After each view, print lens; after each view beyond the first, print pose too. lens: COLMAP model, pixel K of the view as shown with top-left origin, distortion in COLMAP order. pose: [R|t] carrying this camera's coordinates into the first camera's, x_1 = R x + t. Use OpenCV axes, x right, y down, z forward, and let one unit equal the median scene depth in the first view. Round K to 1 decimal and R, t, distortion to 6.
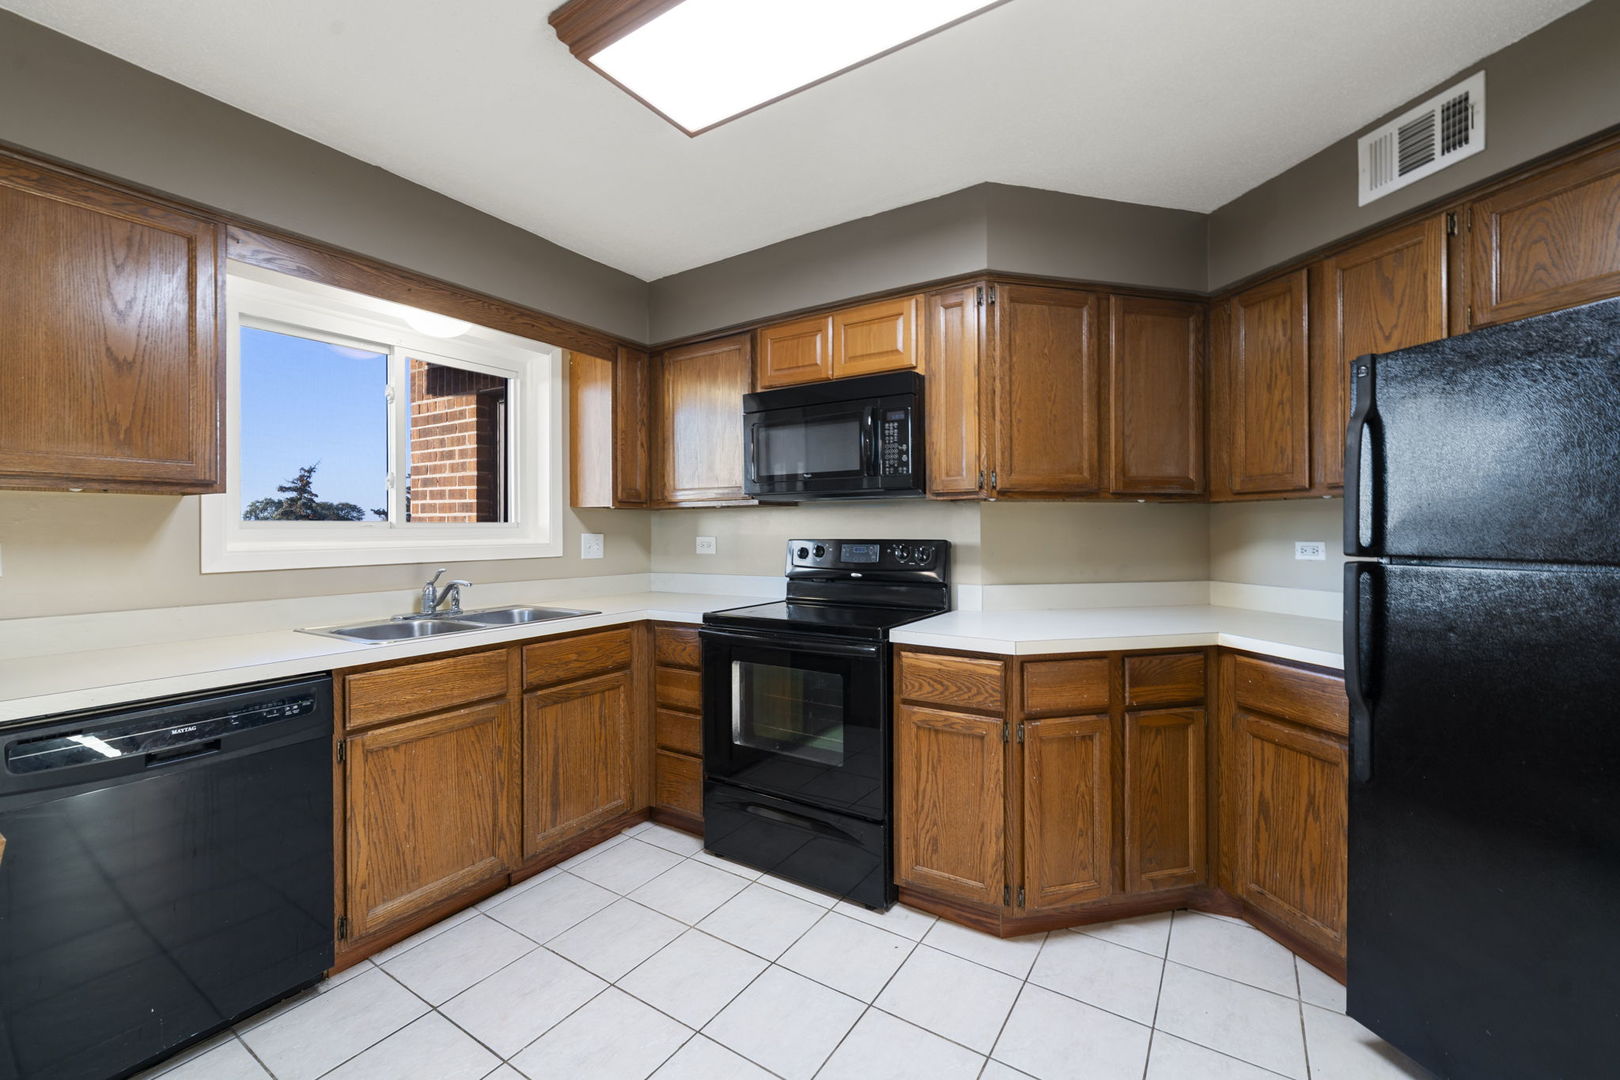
lens RADIAL K [[635.1, 0, 815.1], [0, 635.1, 535.3], [0, 0, 1]] dist [-0.023335, 0.000693]
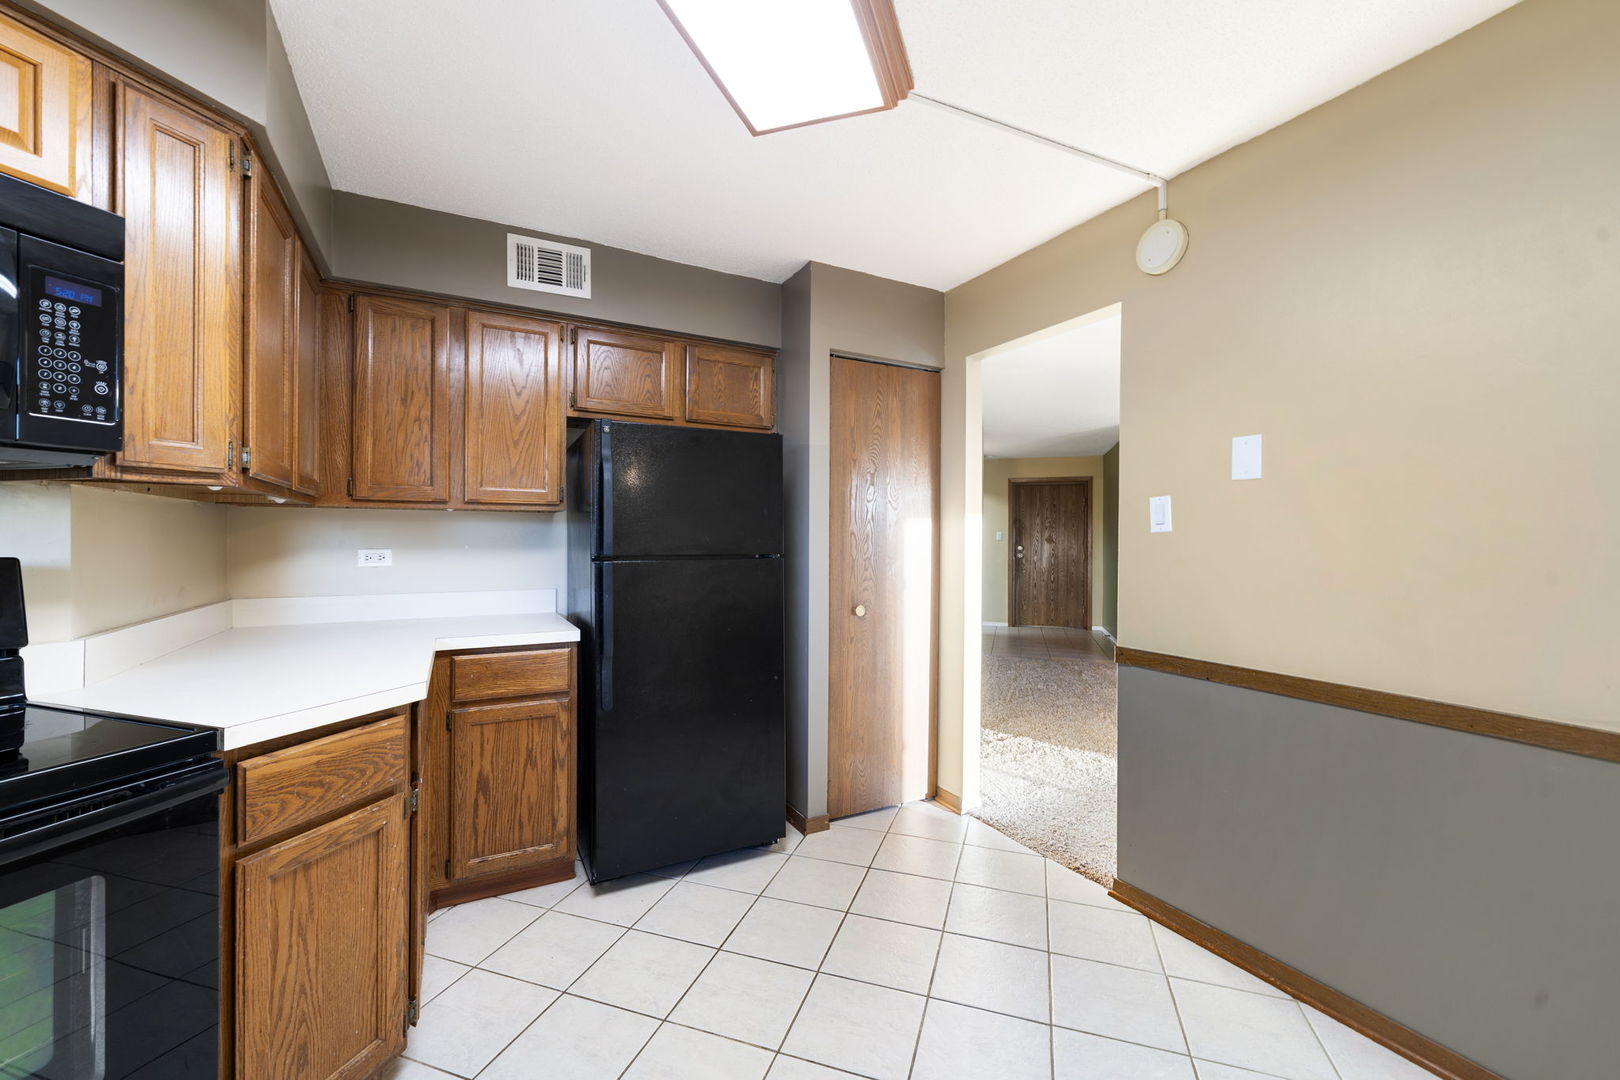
lens RADIAL K [[635.1, 0, 803.6], [0, 635.1, 541.4], [0, 0, 1]] dist [-0.023335, 0.000693]
pose [[-0.229881, -0.003232, 0.973213, -0.512171], [0.006238, 0.999969, 0.004794, -0.004398], [-0.973199, 0.007173, -0.229854, 0.684693]]
